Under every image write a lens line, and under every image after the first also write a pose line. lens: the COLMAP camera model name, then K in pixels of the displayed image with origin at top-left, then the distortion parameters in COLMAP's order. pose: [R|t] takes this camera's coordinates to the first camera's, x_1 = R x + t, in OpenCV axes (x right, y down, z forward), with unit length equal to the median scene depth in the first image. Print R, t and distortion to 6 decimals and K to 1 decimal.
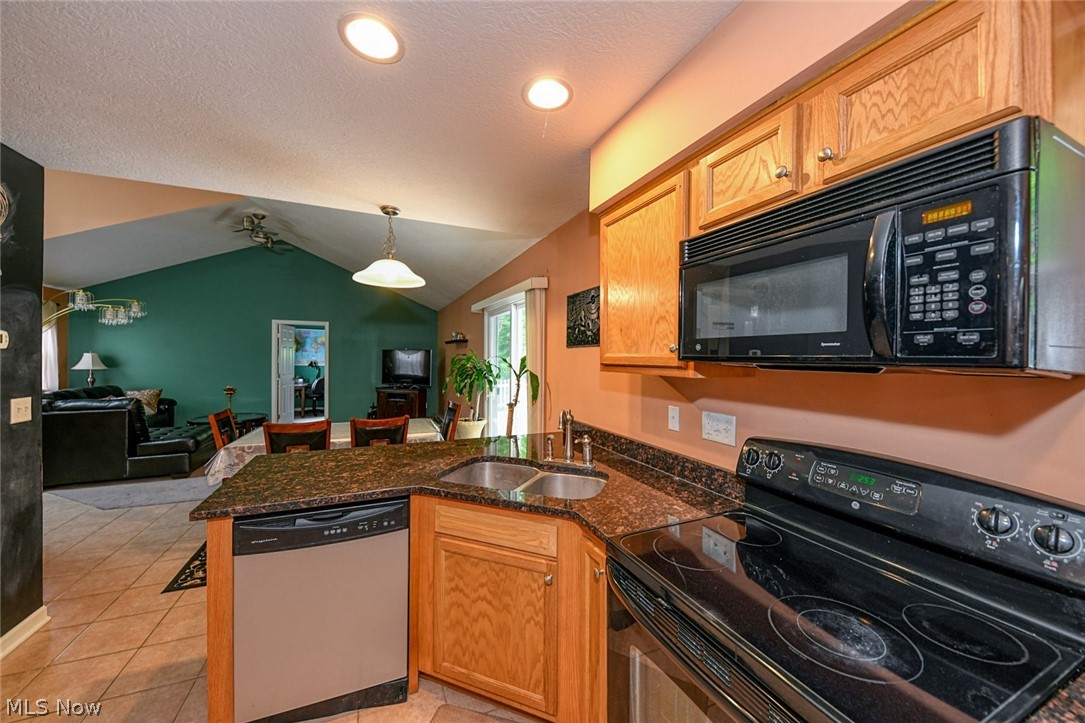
lens RADIAL K [[383.0, 0, 540.3], [0, 383.0, 359.0], [0, 0, 1]] dist [-0.002636, -0.000663]
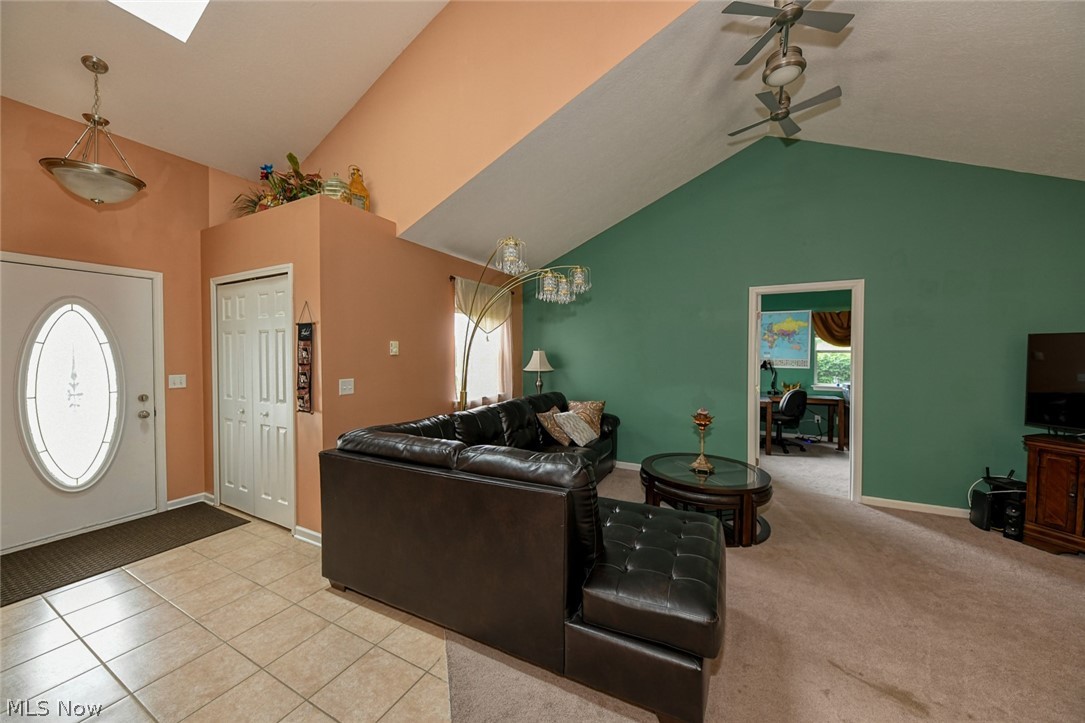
lens RADIAL K [[383.0, 0, 540.7], [0, 383.0, 359.1], [0, 0, 1]] dist [-0.002636, -0.000663]
pose [[0.613498, 0.007591, -0.789659, -0.542732], [-0.000311, 0.999956, 0.009371, -0.004728], [0.789696, -0.005503, 0.613474, 0.508881]]
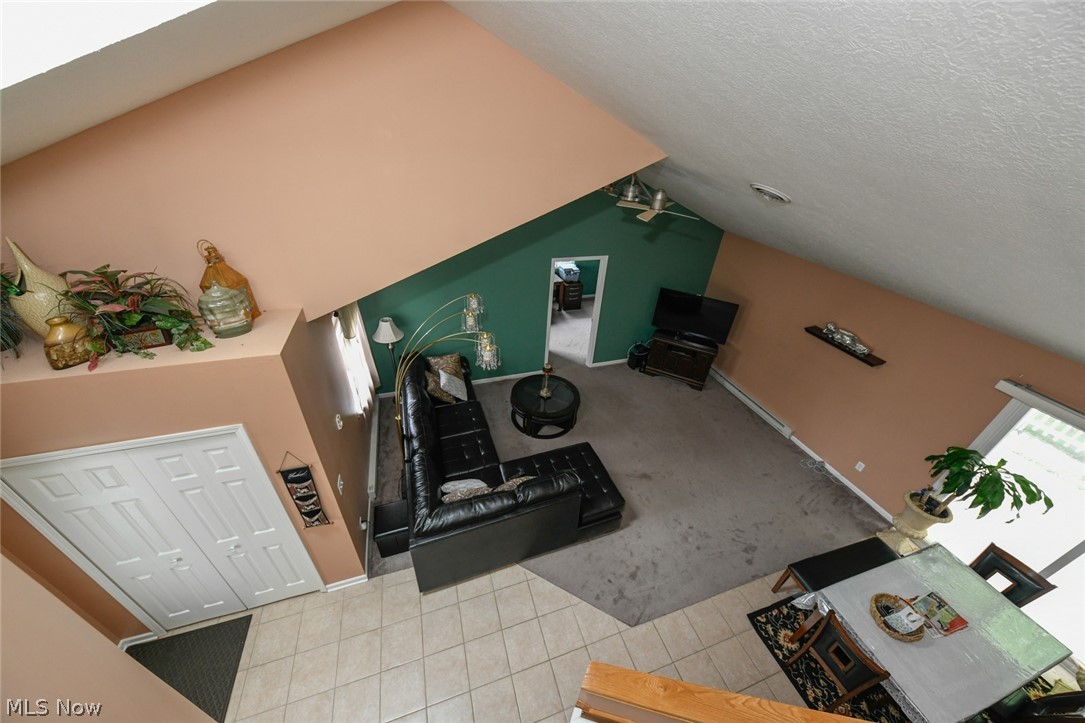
lens RADIAL K [[383.0, 0, 539.1], [0, 383.0, 355.0], [0, 0, 1]] dist [-0.002636, -0.000663]
pose [[0.994173, 0.091932, -0.056287, -0.796737], [-0.047892, 0.844502, 0.533407, -0.416063], [0.096572, -0.527603, 0.843984, 0.283582]]
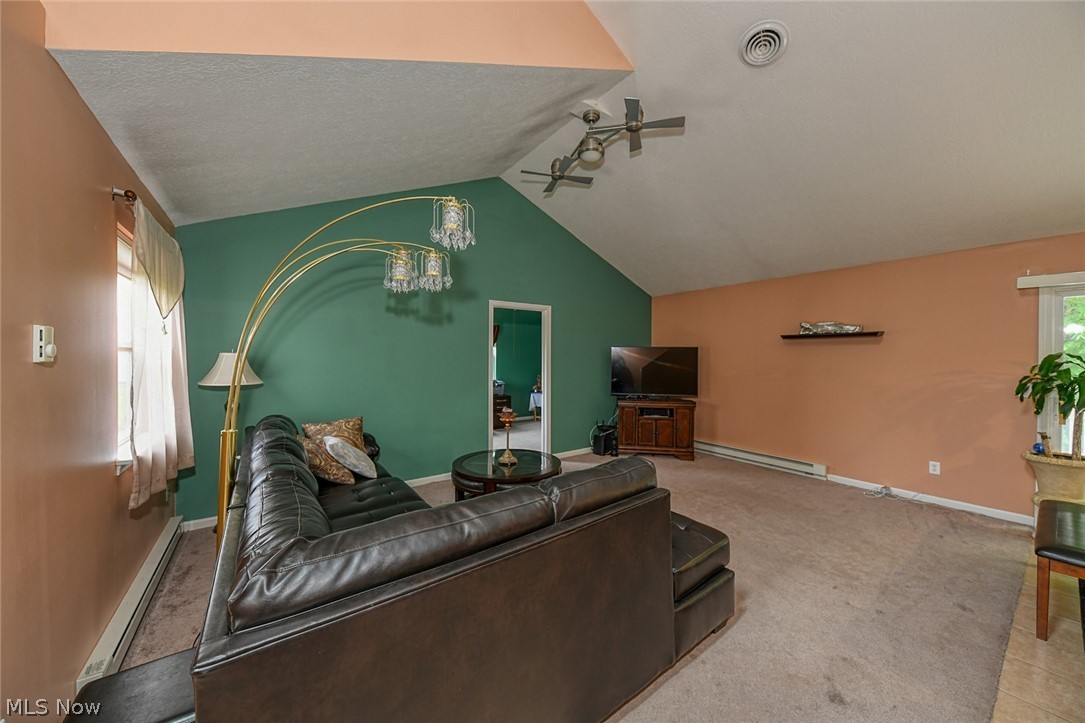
lens RADIAL K [[383.0, 0, 542.0], [0, 383.0, 355.1], [0, 0, 1]] dist [-0.002636, -0.000663]
pose [[0.978935, -0.001153, 0.204168, -0.891948], [0.001996, 0.999990, -0.003926, -0.008217], [-0.204162, 0.004251, 0.978928, 0.427525]]
